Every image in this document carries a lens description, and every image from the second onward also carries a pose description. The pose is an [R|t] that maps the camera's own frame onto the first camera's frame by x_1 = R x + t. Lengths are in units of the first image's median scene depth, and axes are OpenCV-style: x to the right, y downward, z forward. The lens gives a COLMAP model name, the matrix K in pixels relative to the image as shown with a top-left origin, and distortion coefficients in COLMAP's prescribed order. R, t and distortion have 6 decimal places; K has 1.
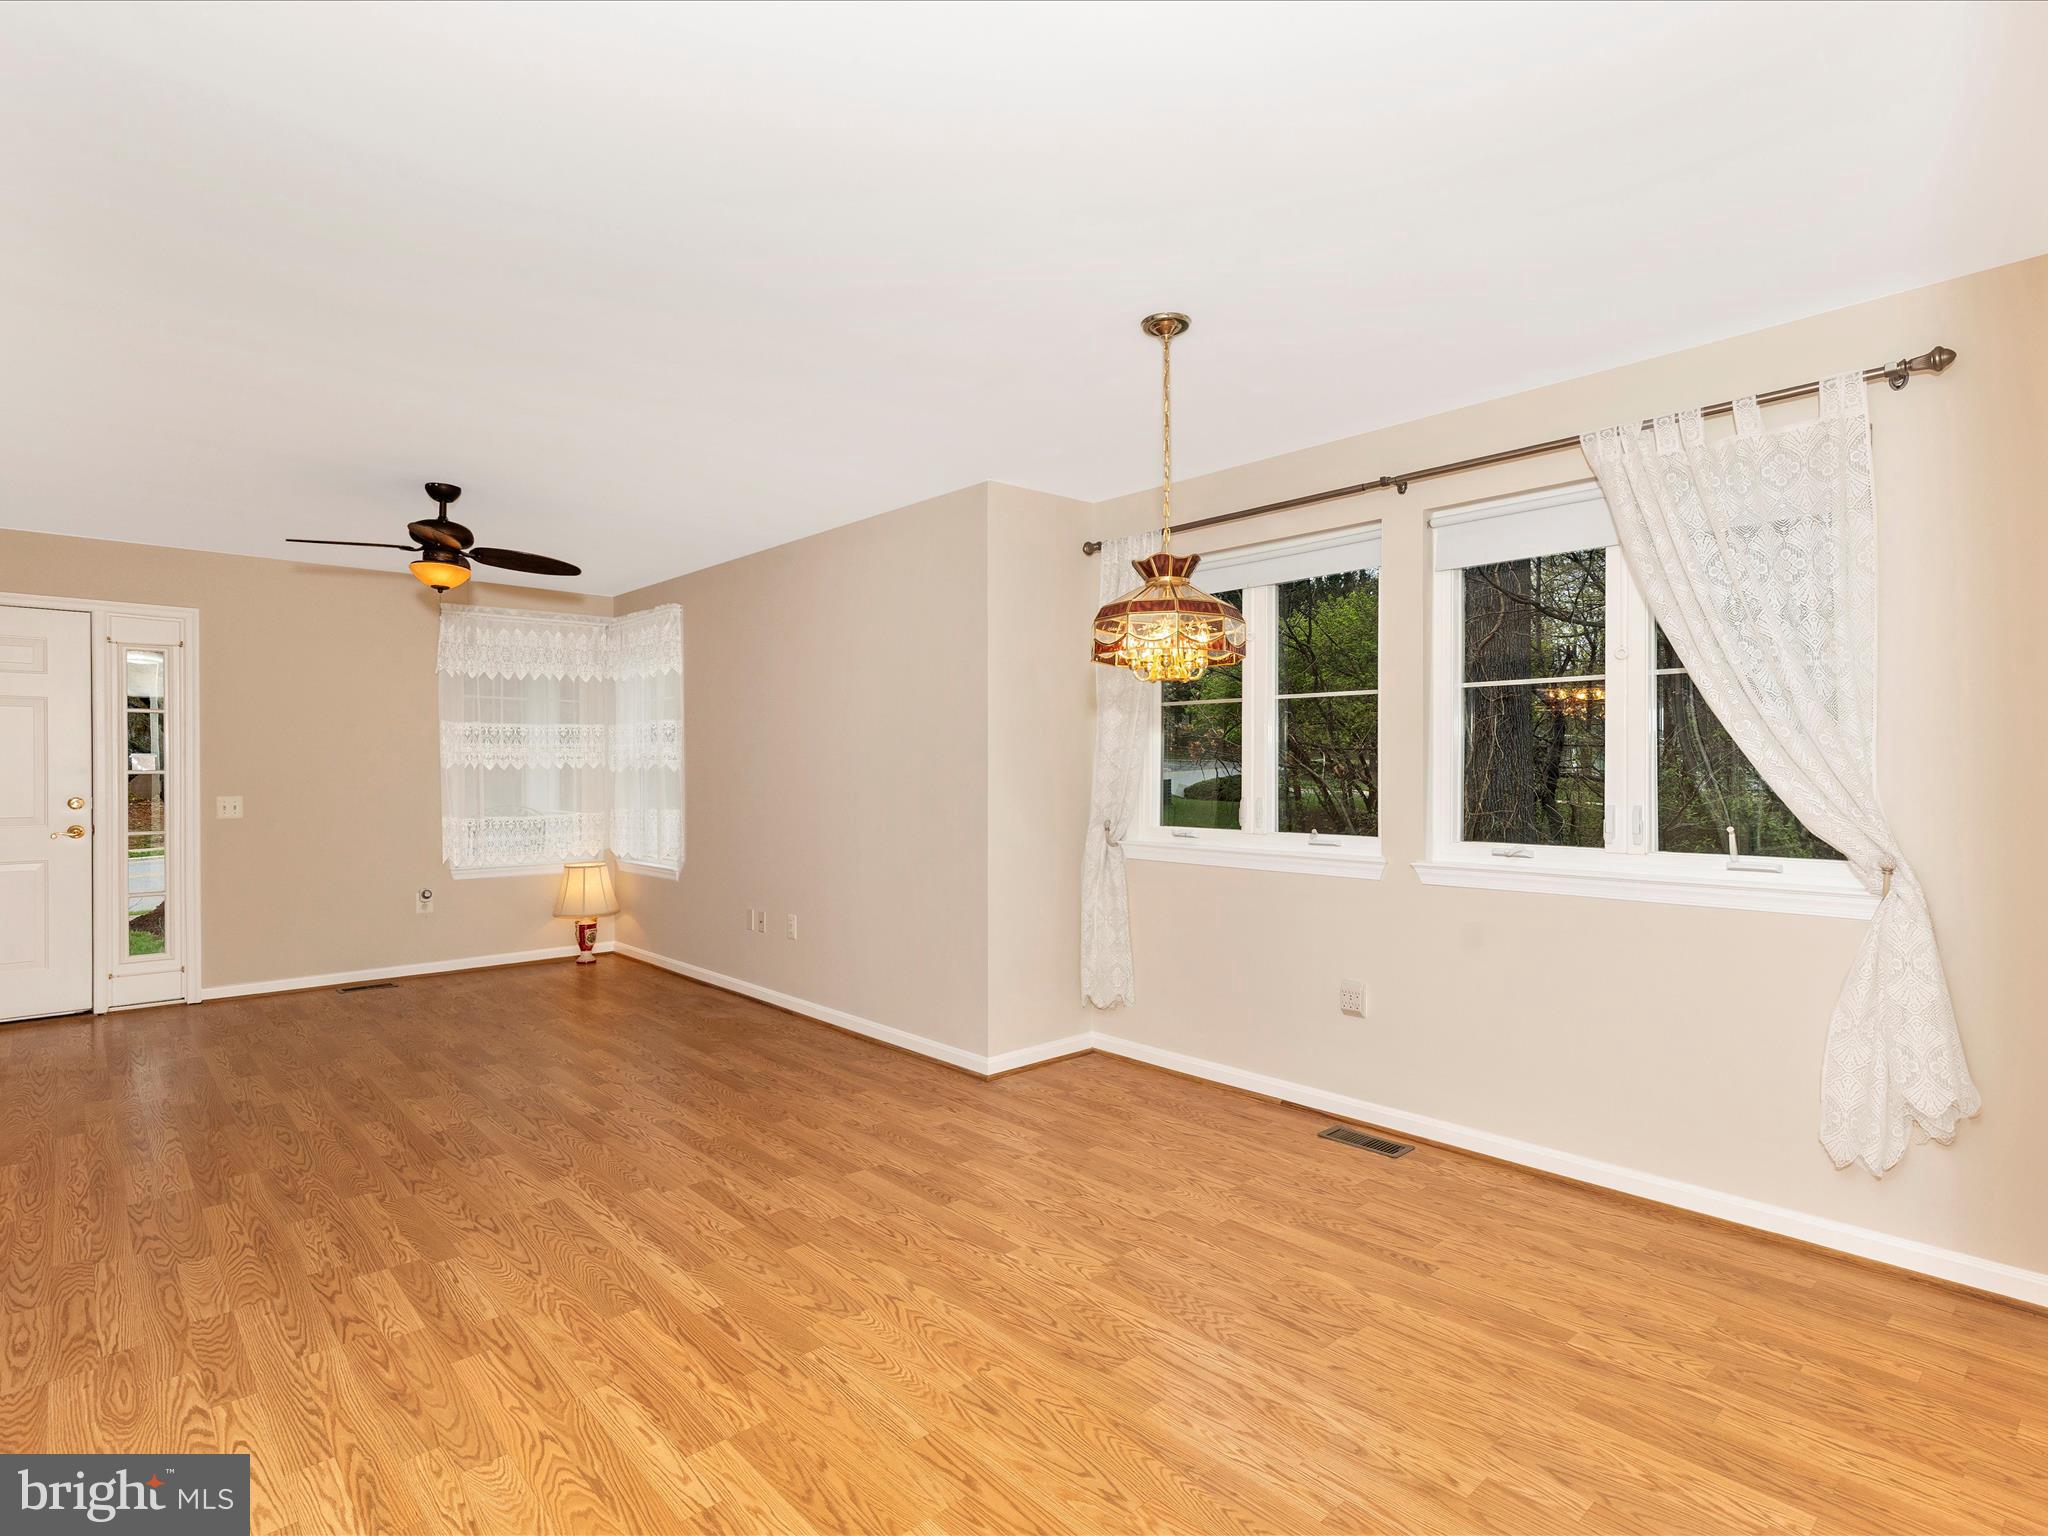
lens RADIAL K [[1039.3, 0, 1027.4], [0, 1039.3, 785.8], [0, 0, 1]] dist [0.005428, -0.000283]
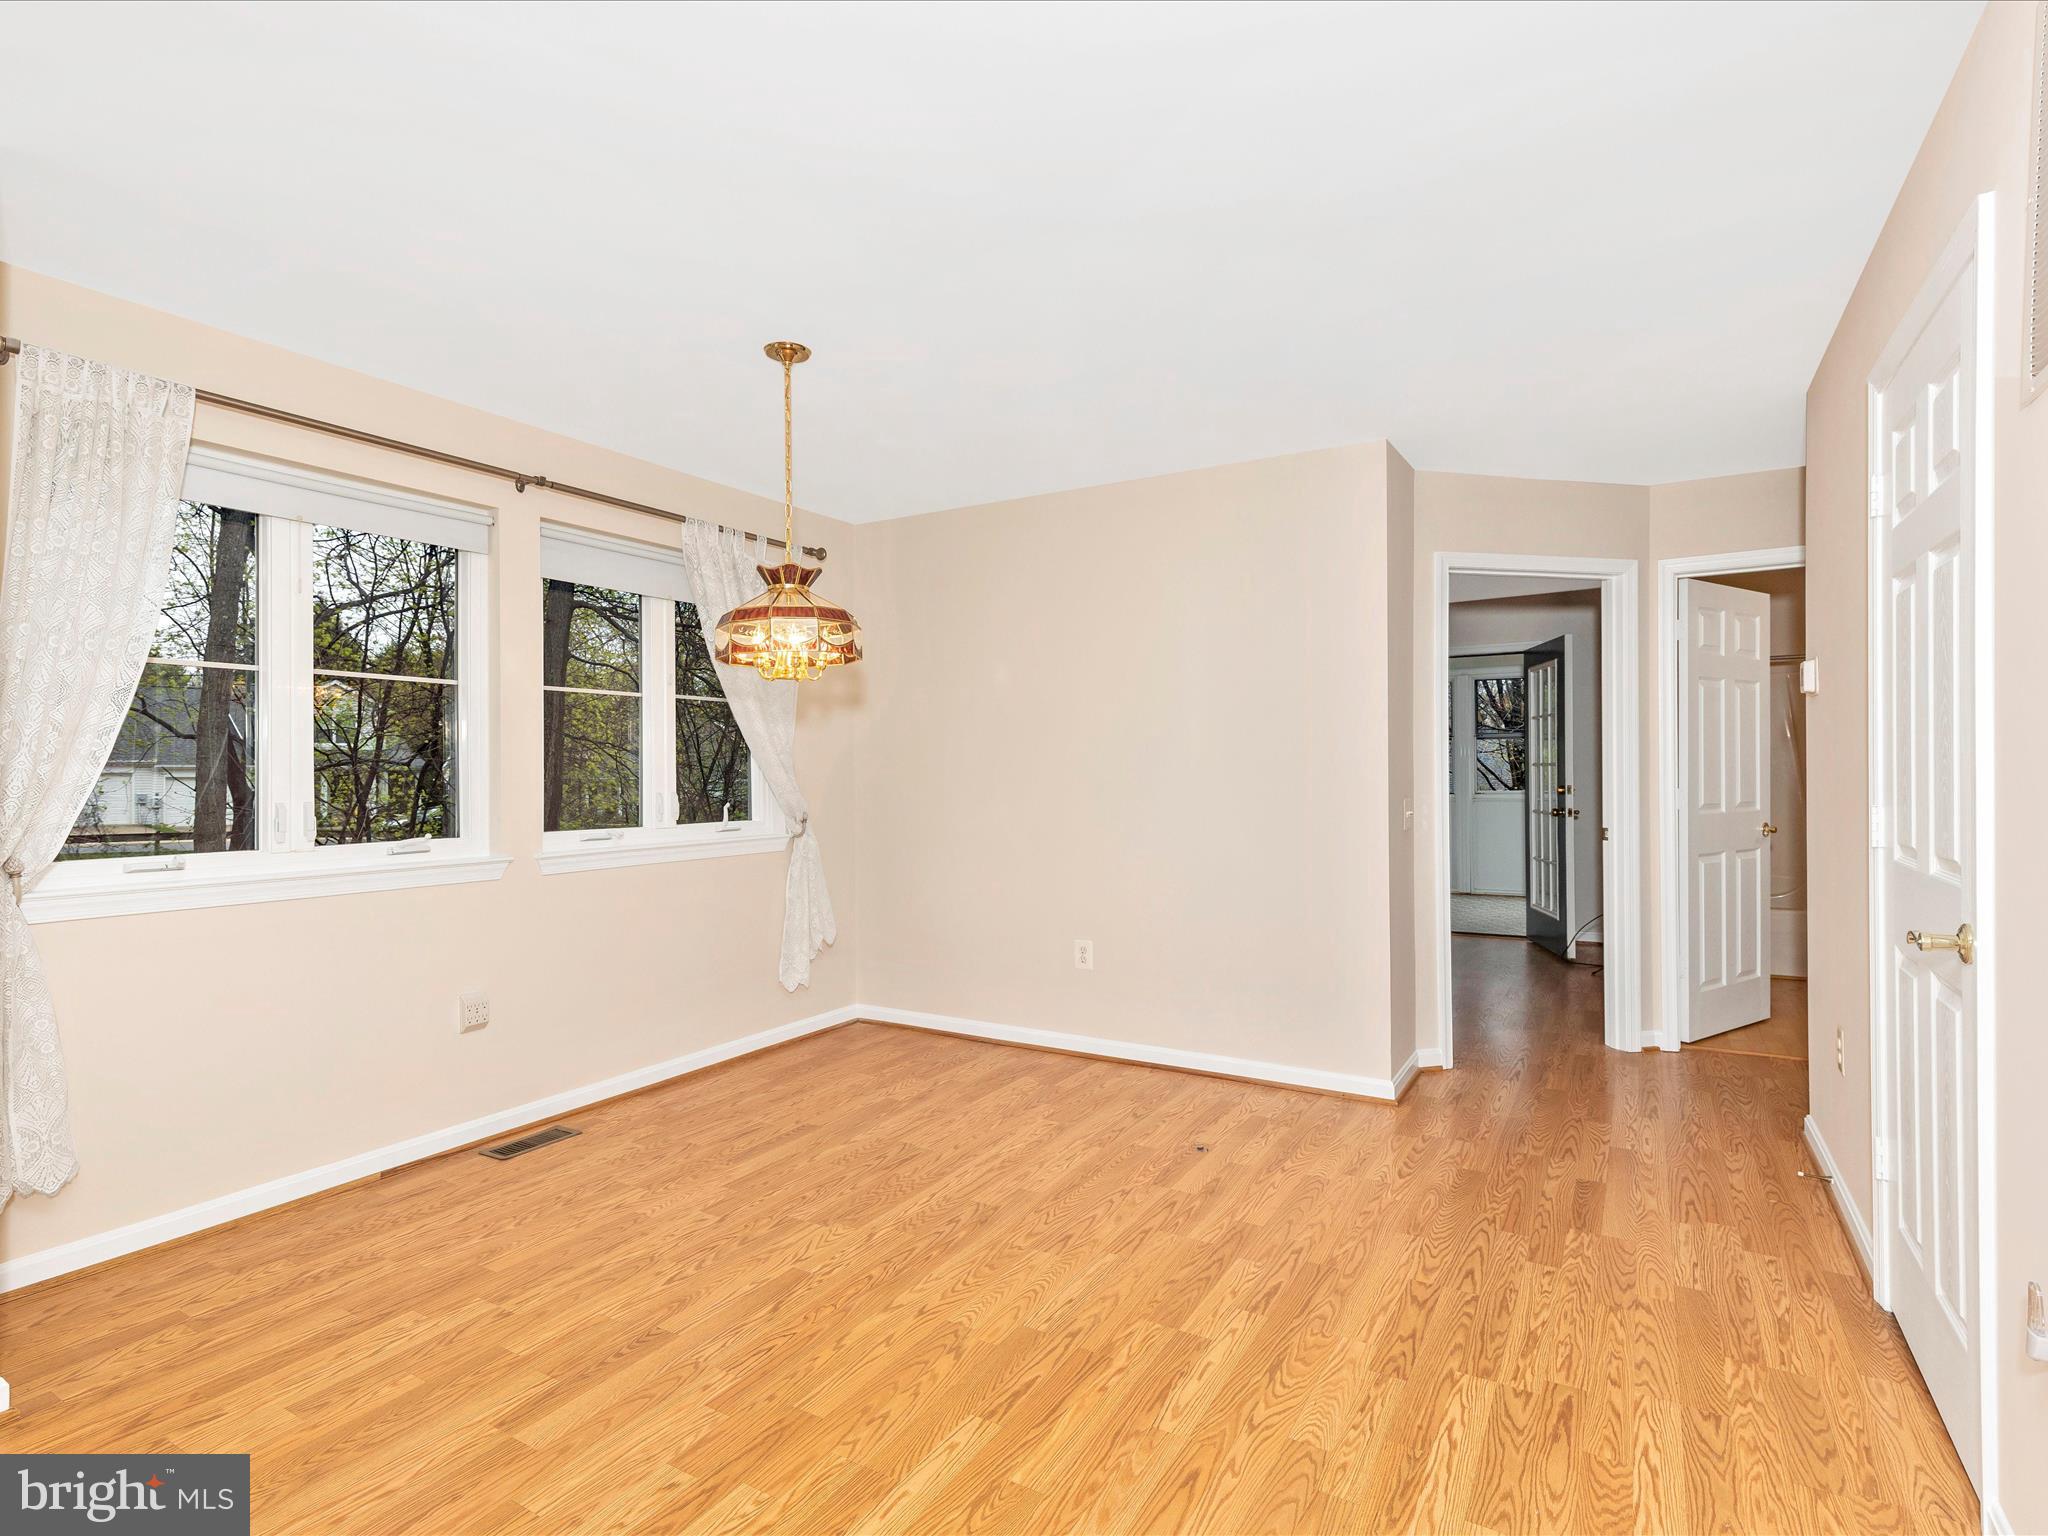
lens RADIAL K [[1039.3, 0, 1022.0], [0, 1039.3, 764.2], [0, 0, 1]] dist [0.005428, -0.000283]
pose [[-0.282455, 0.008495, 0.959243, -0.850539], [0.023992, 0.999711, -0.001789, -0.004922], [-0.958981, 0.022509, -0.282577, 0.925647]]
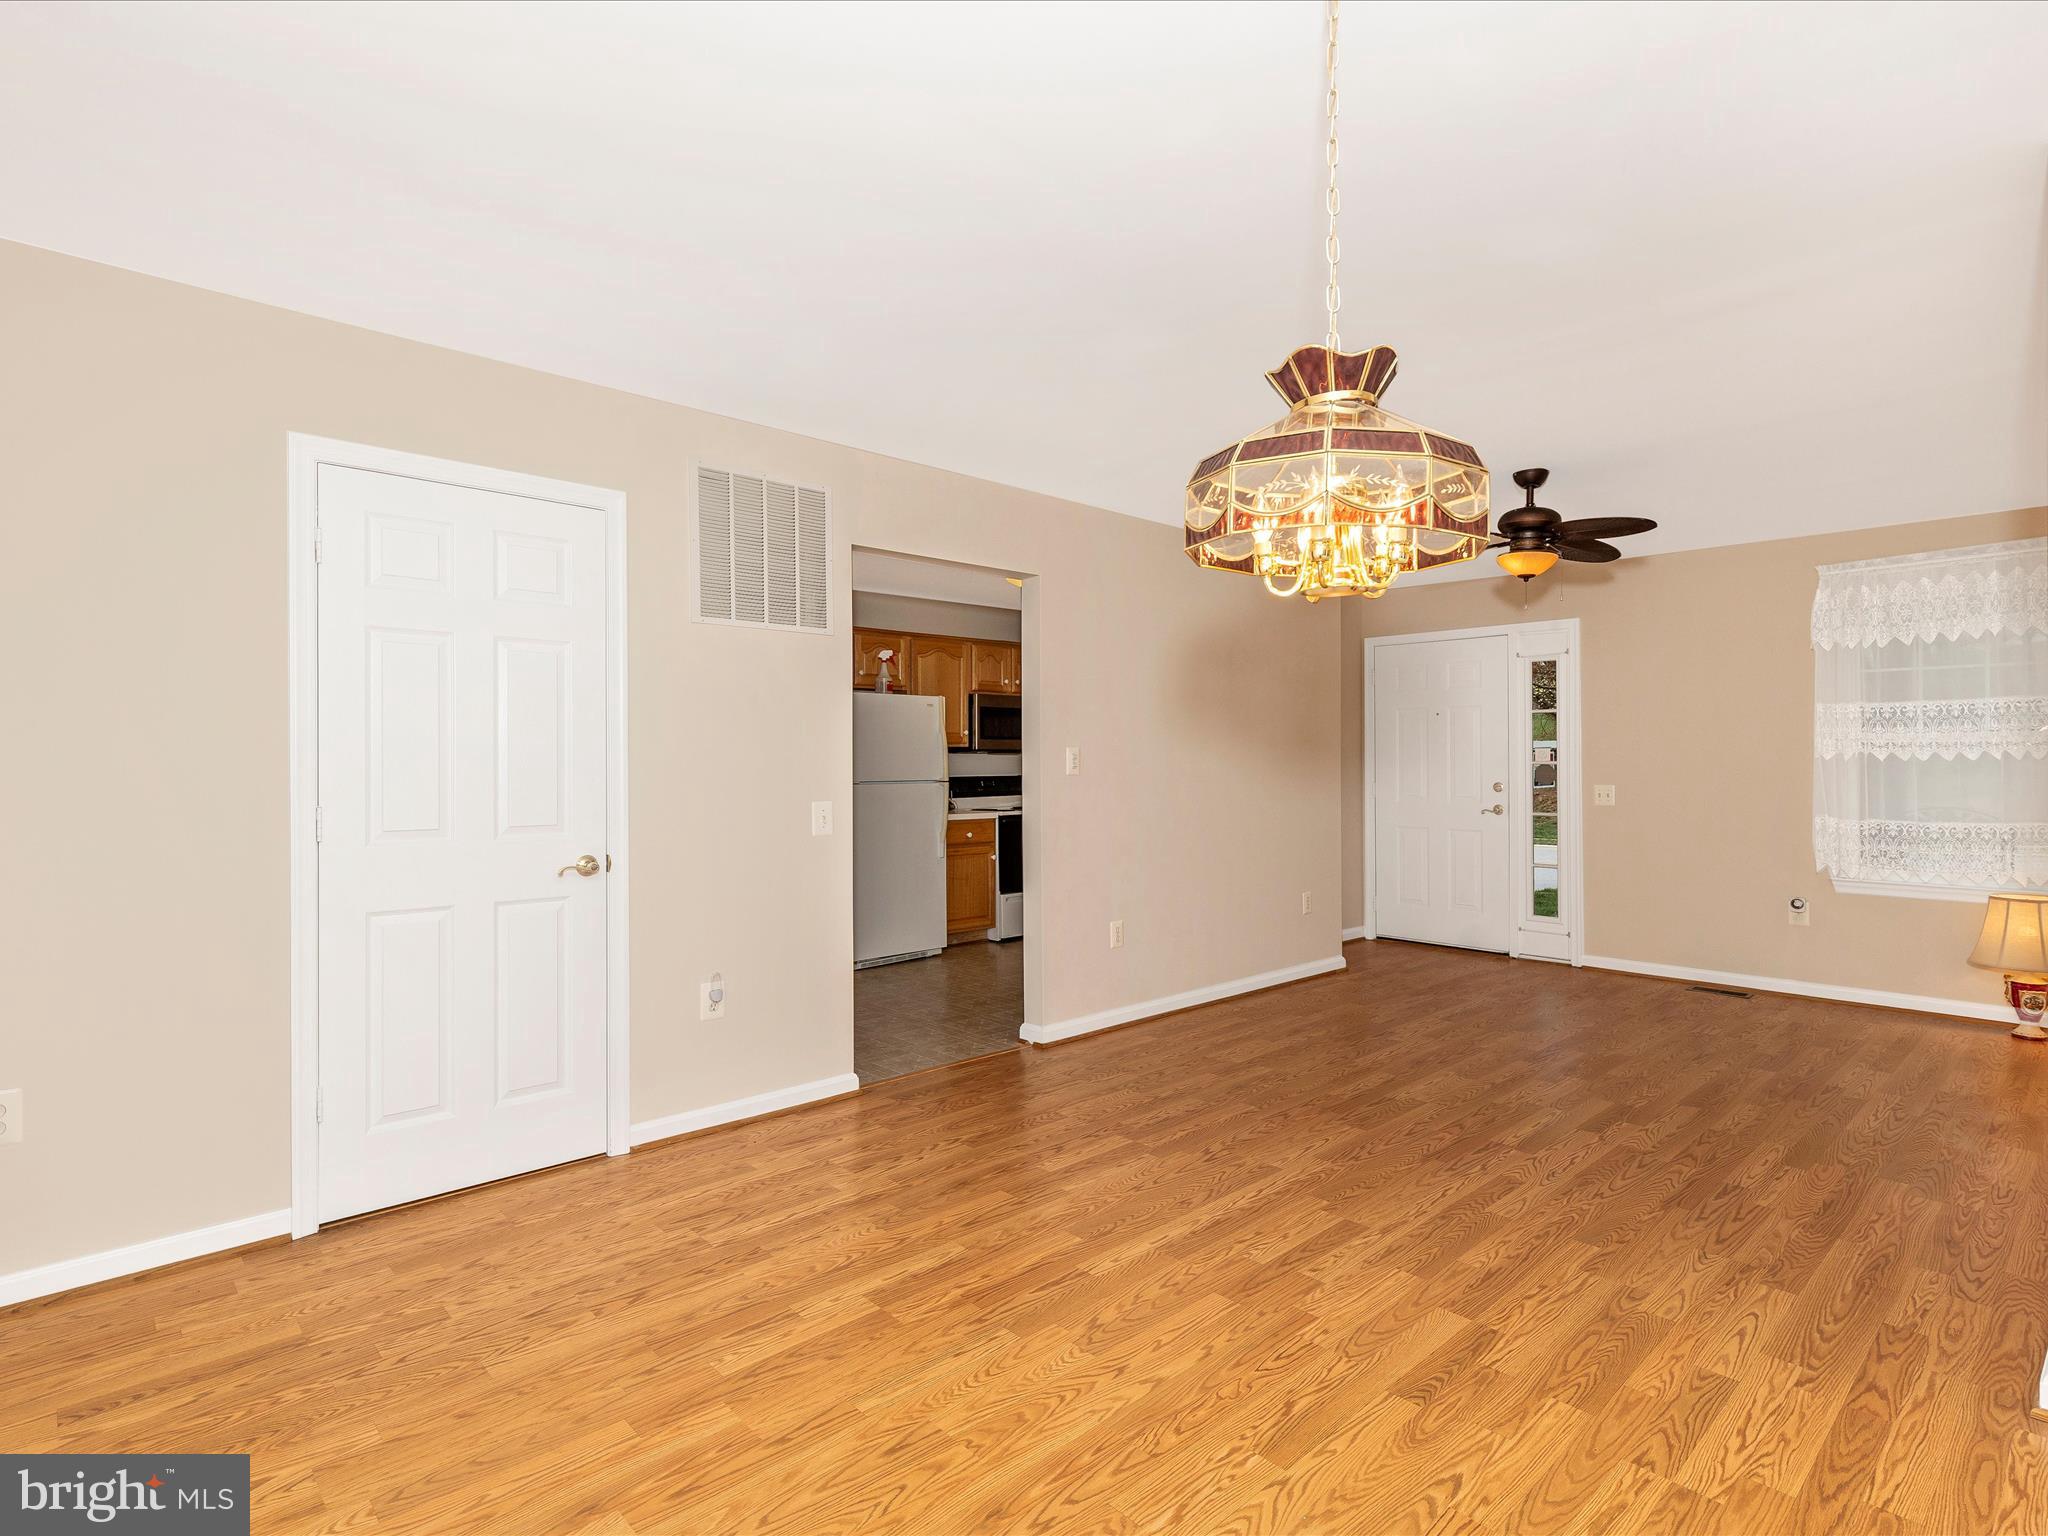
lens RADIAL K [[1039.3, 0, 1036.6], [0, 1039.3, 753.8], [0, 0, 1]] dist [0.005428, -0.000283]
pose [[0.015255, -0.005909, -0.999866, 0.582193], [-0.016753, 0.999841, -0.006164, -0.009908], [0.999743, 0.016845, 0.015153, 0.719194]]
